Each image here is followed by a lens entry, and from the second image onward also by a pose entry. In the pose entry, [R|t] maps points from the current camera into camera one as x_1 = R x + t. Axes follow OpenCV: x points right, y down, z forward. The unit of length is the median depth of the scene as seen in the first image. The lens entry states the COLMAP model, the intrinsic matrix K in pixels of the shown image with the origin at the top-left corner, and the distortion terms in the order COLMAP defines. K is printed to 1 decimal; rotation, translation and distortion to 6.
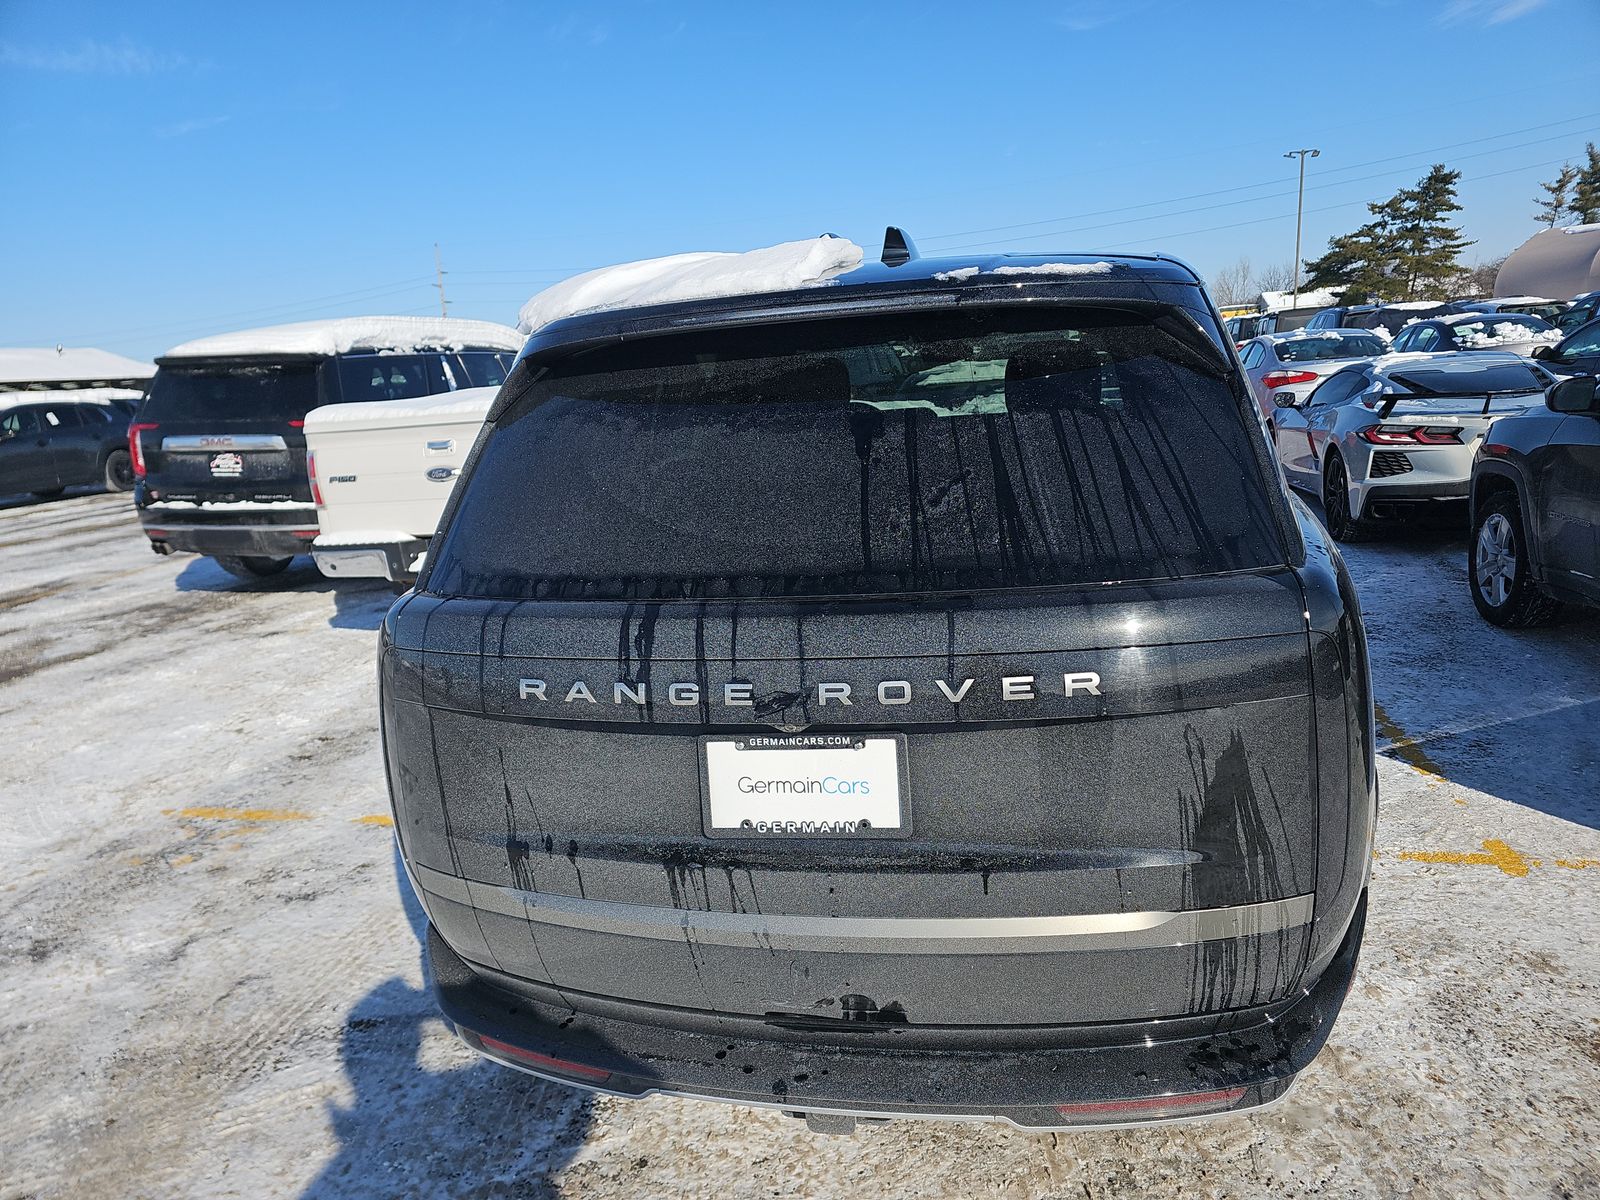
lens RADIAL K [[1057.0, 0, 804.5], [0, 1057.0, 589.1], [0, 0, 1]] dist [0.057259, -0.040650]
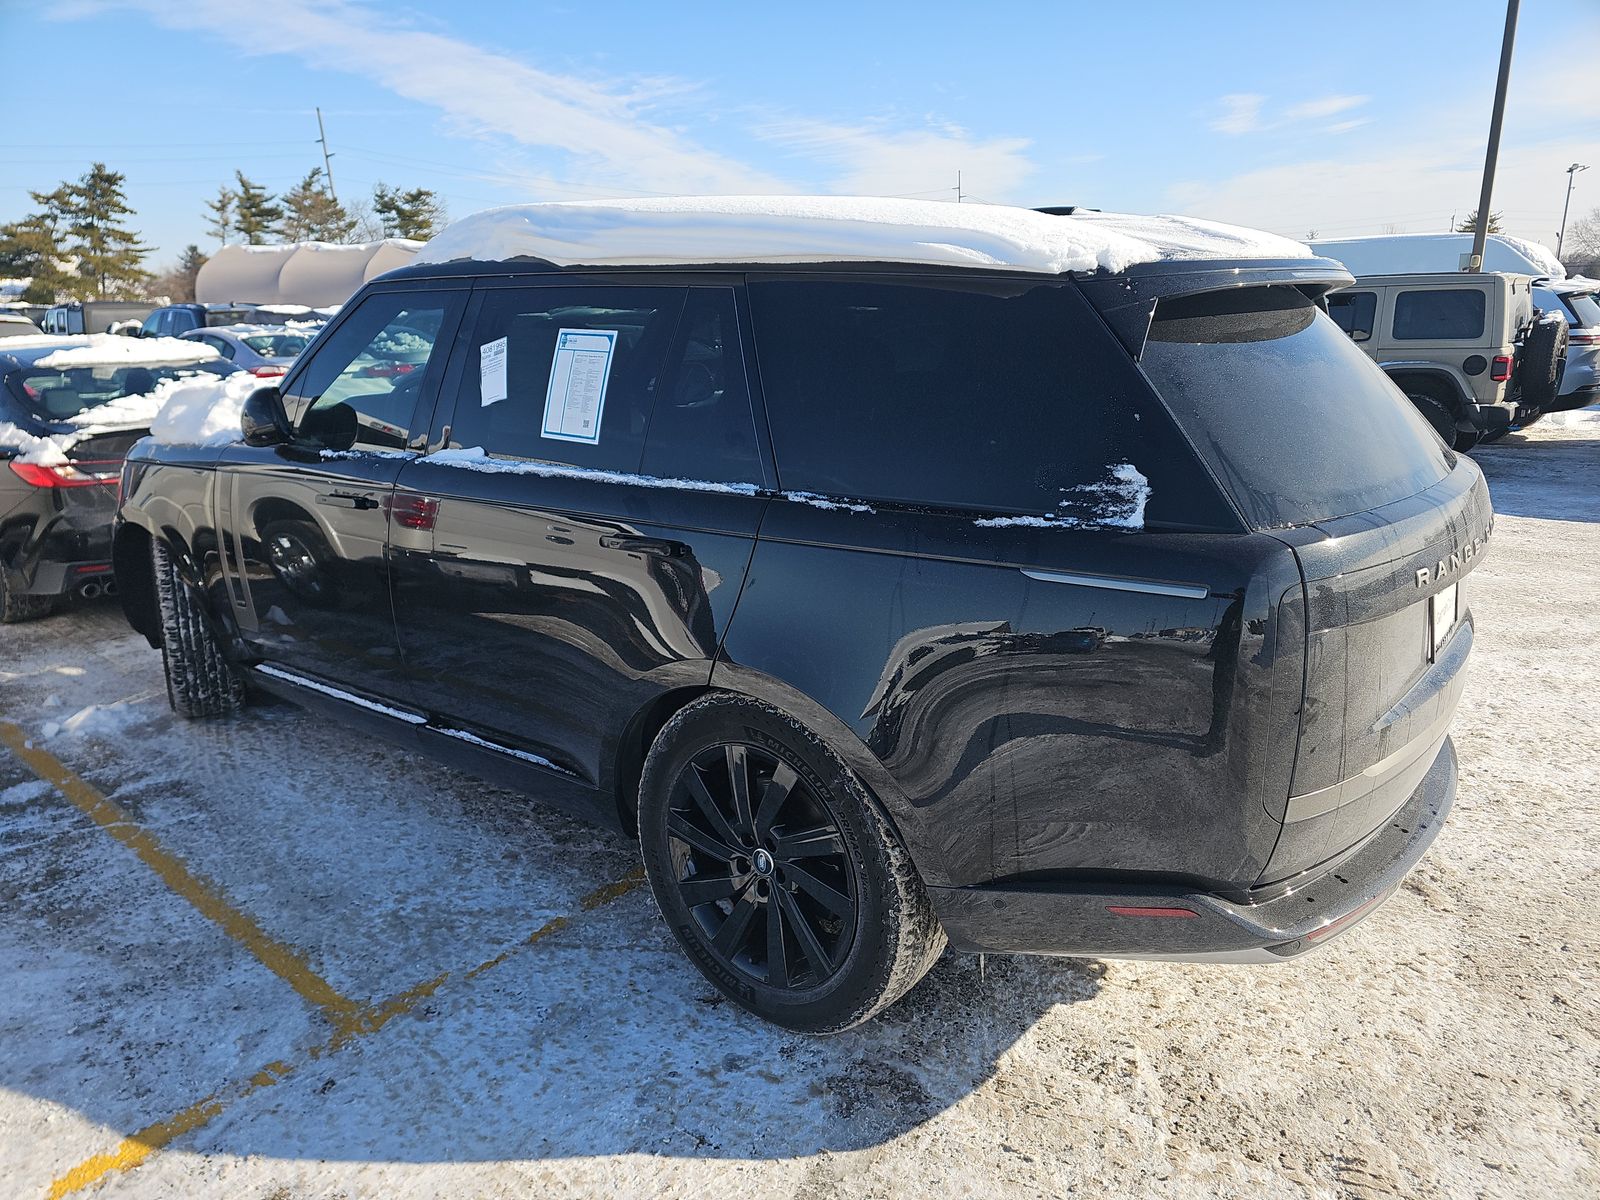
lens RADIAL K [[1057.0, 0, 808.7], [0, 1057.0, 596.8], [0, 0, 1]] dist [0.057259, -0.040650]
pose [[0.448417, -0.169458, 0.877614, -1.528754], [0.169595, 0.980158, 0.102603, -0.120688], [-0.877587, 0.102830, 0.468259, 0.978965]]
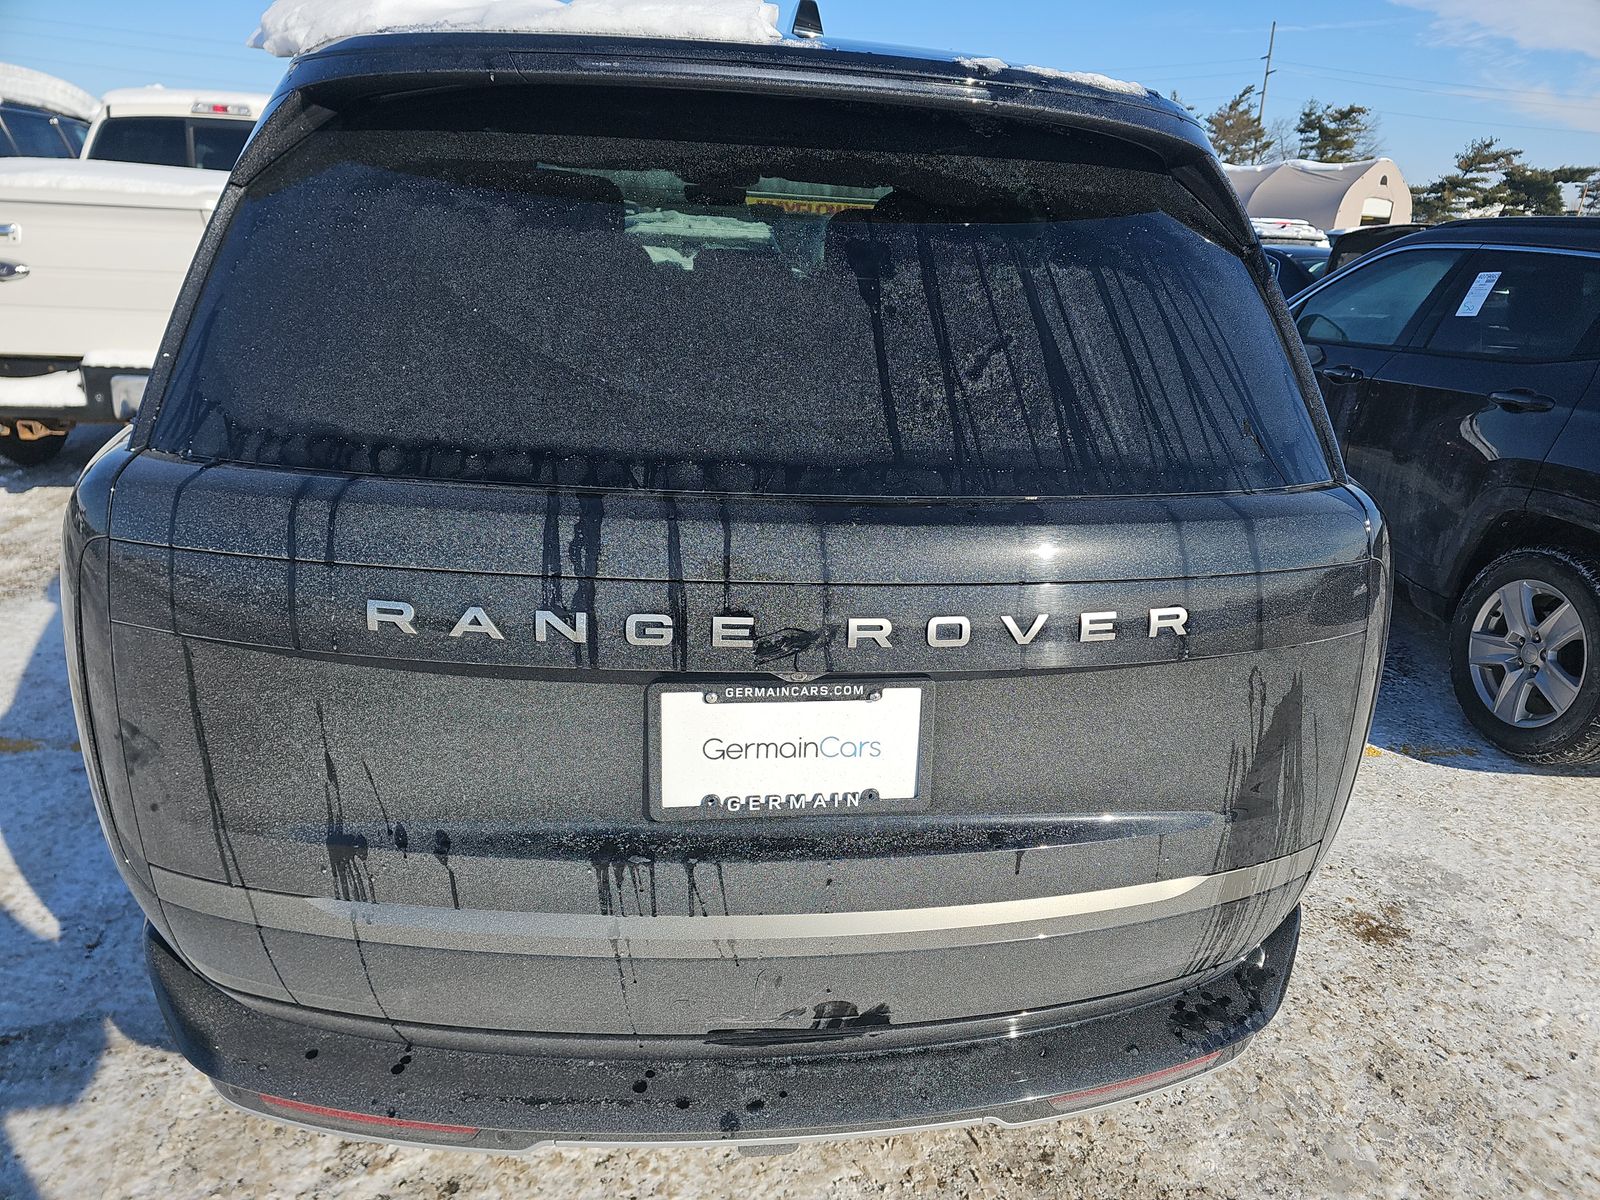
lens RADIAL K [[1057.0, 0, 811.2], [0, 1057.0, 607.8], [0, 0, 1]] dist [0.057259, -0.040650]
pose [[0.940327, 0.007473, 0.340190, -0.224150], [-0.053872, 0.990419, 0.127151, -0.007073], [-0.335980, -0.137890, 0.931721, 0.291184]]
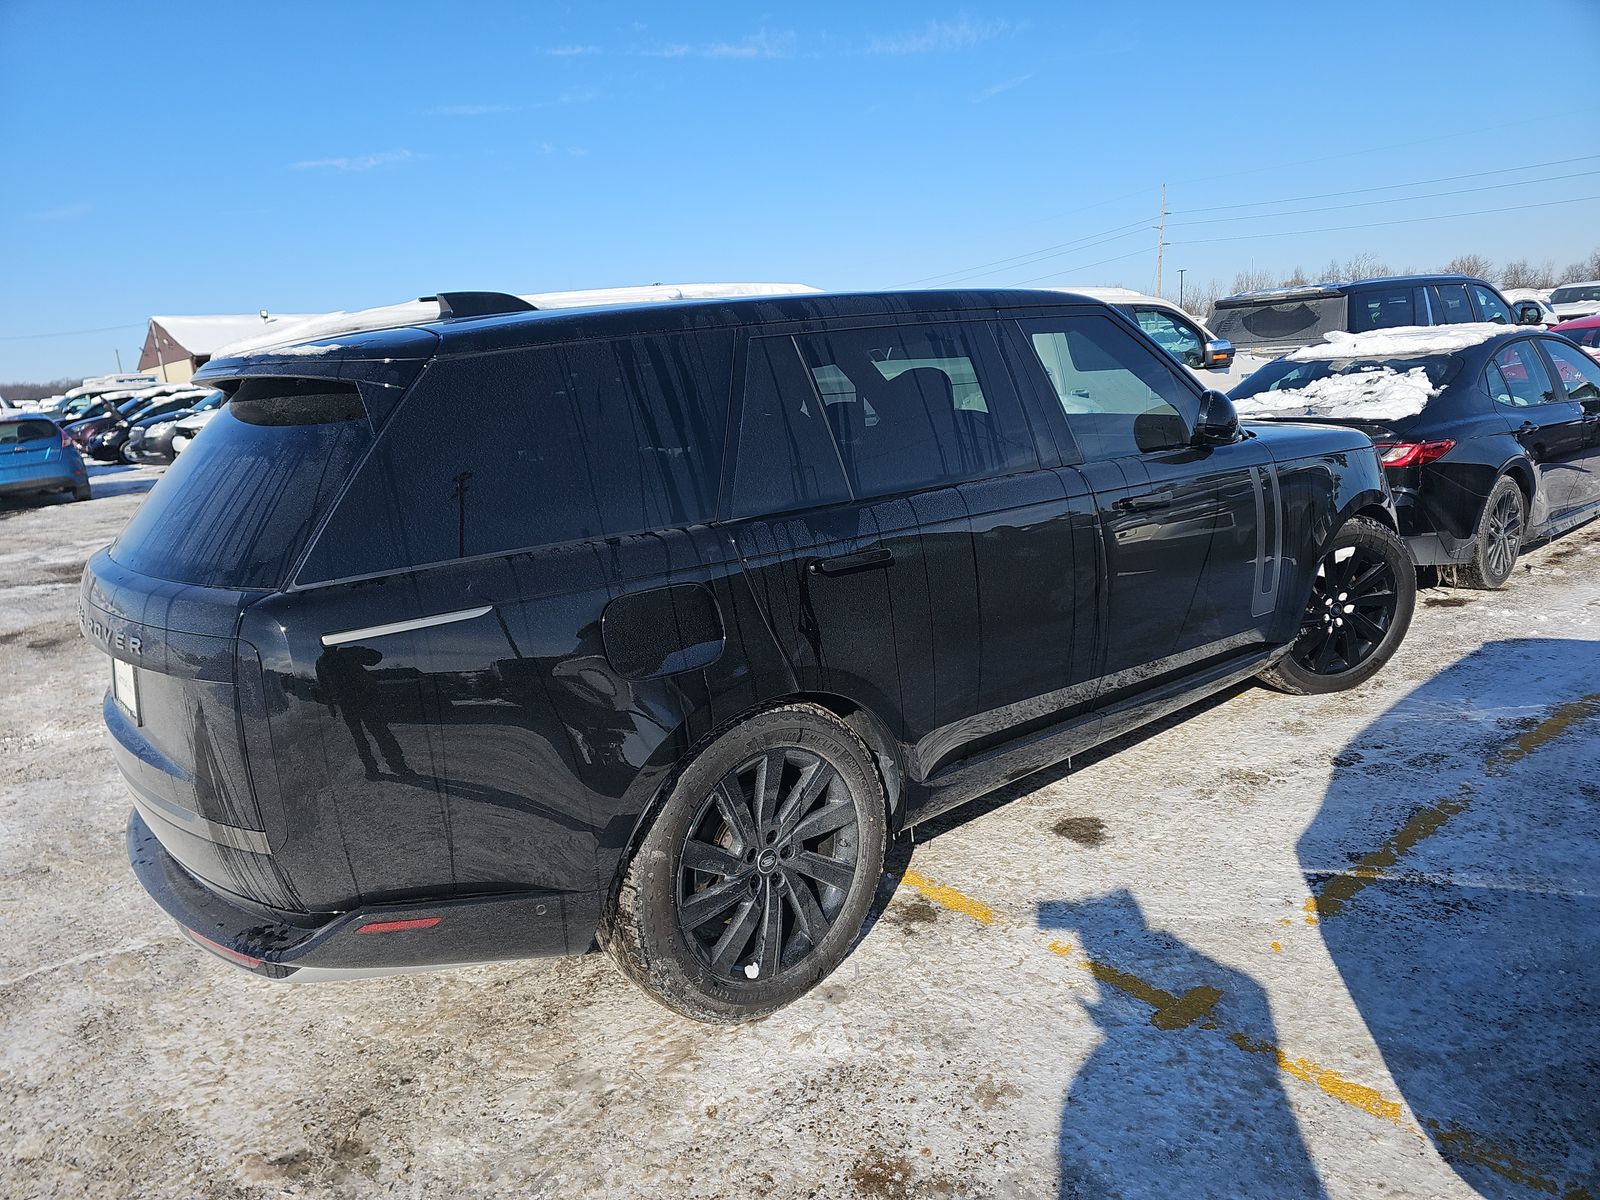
lens RADIAL K [[1057.0, 0, 796.5], [0, 1057.0, 601.8], [0, 0, 1]] dist [0.057259, -0.040650]
pose [[0.782326, 0.155809, -0.603066, 1.591559], [-0.116171, 0.987718, 0.104485, -0.201654], [0.611939, -0.011682, 0.790819, 0.312990]]
